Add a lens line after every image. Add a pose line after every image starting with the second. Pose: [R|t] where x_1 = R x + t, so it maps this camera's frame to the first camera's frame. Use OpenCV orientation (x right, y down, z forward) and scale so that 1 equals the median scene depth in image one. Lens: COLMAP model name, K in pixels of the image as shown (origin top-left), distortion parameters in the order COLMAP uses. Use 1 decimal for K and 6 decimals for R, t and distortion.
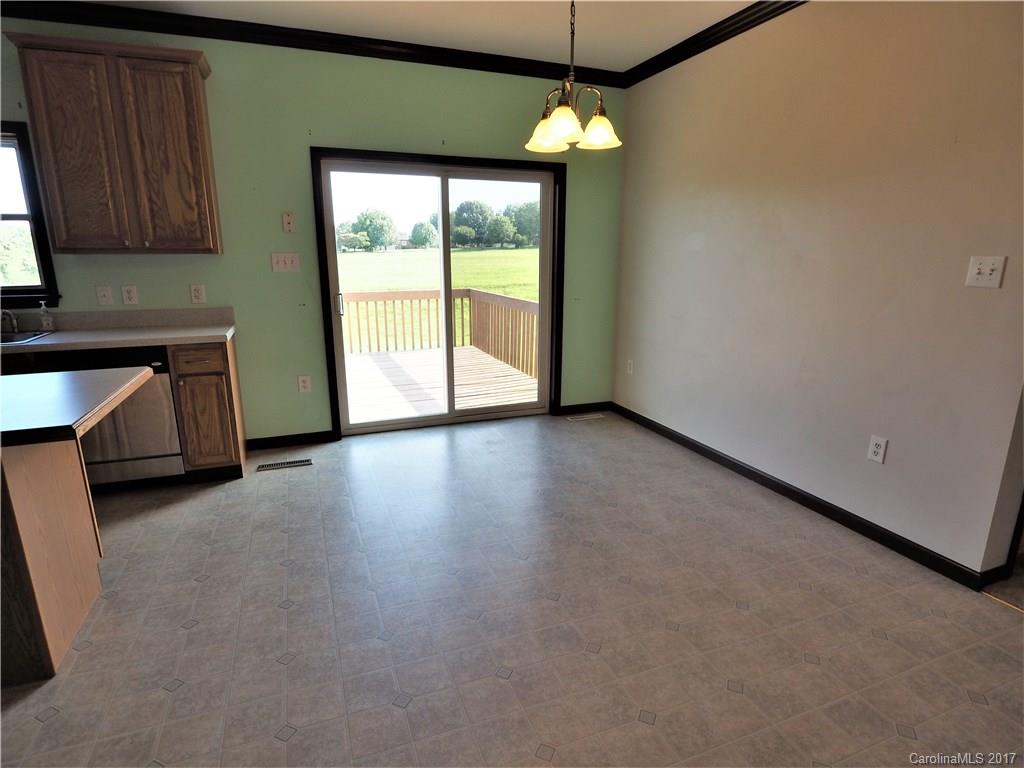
lens RADIAL K [[555.0, 0, 514.1], [0, 555.0, 394.4], [0, 0, 1]] dist [-0.001653, -0.008634]
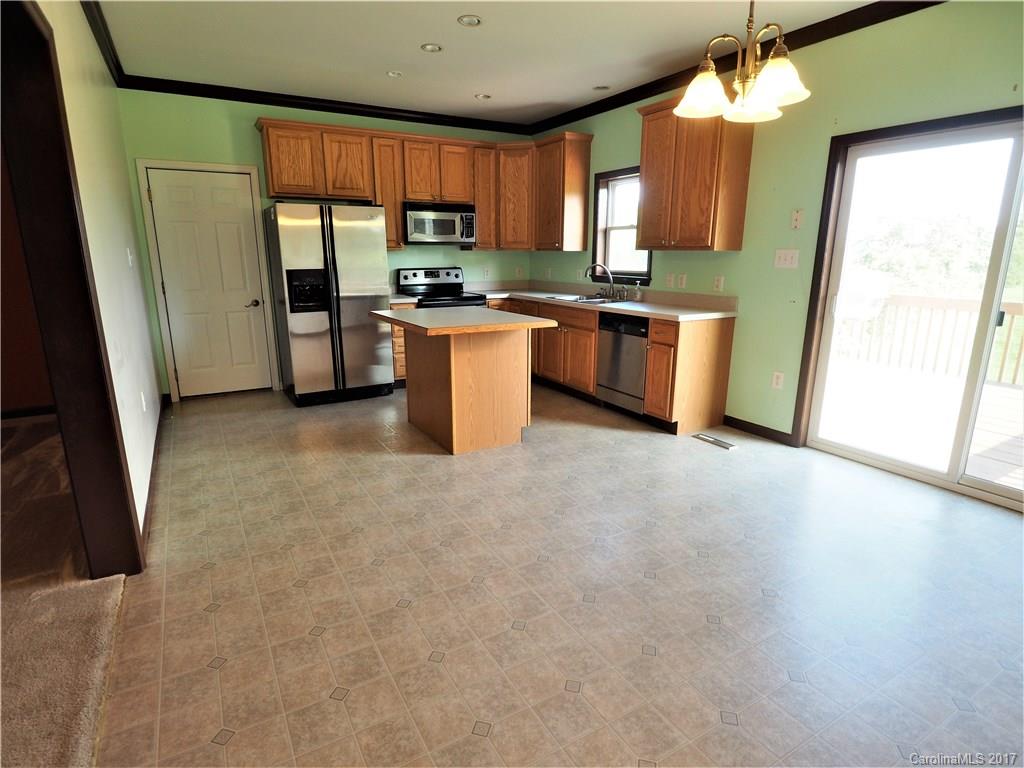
lens RADIAL K [[555.0, 0, 514.1], [0, 555.0, 394.4], [0, 0, 1]] dist [-0.001653, -0.008634]
pose [[0.146521, 0.244195, -0.958593, 0.646413], [-0.241813, 0.948494, 0.204661, -0.104475], [0.959197, 0.201813, 0.198023, 0.433610]]
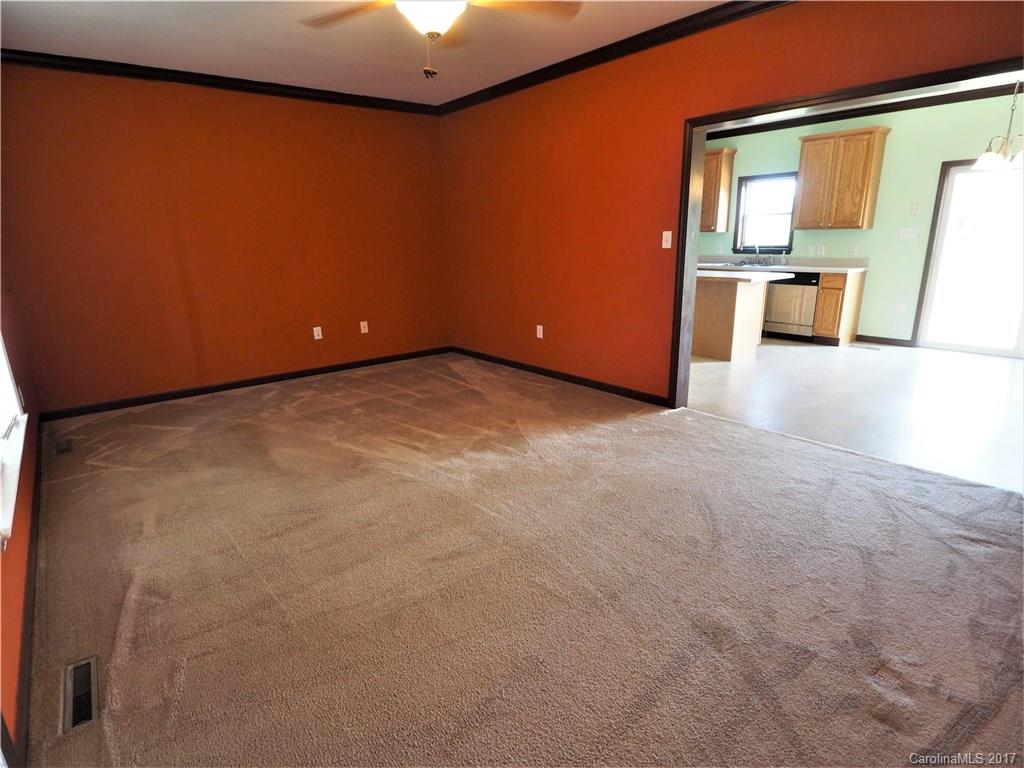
lens RADIAL K [[555.0, 0, 514.1], [0, 555.0, 394.4], [0, 0, 1]] dist [-0.001653, -0.008634]
pose [[0.311010, 0.250536, -0.916790, 1.033405], [-0.215059, 0.958161, 0.188886, 0.201744], [0.925755, 0.138419, 0.351878, -0.743905]]
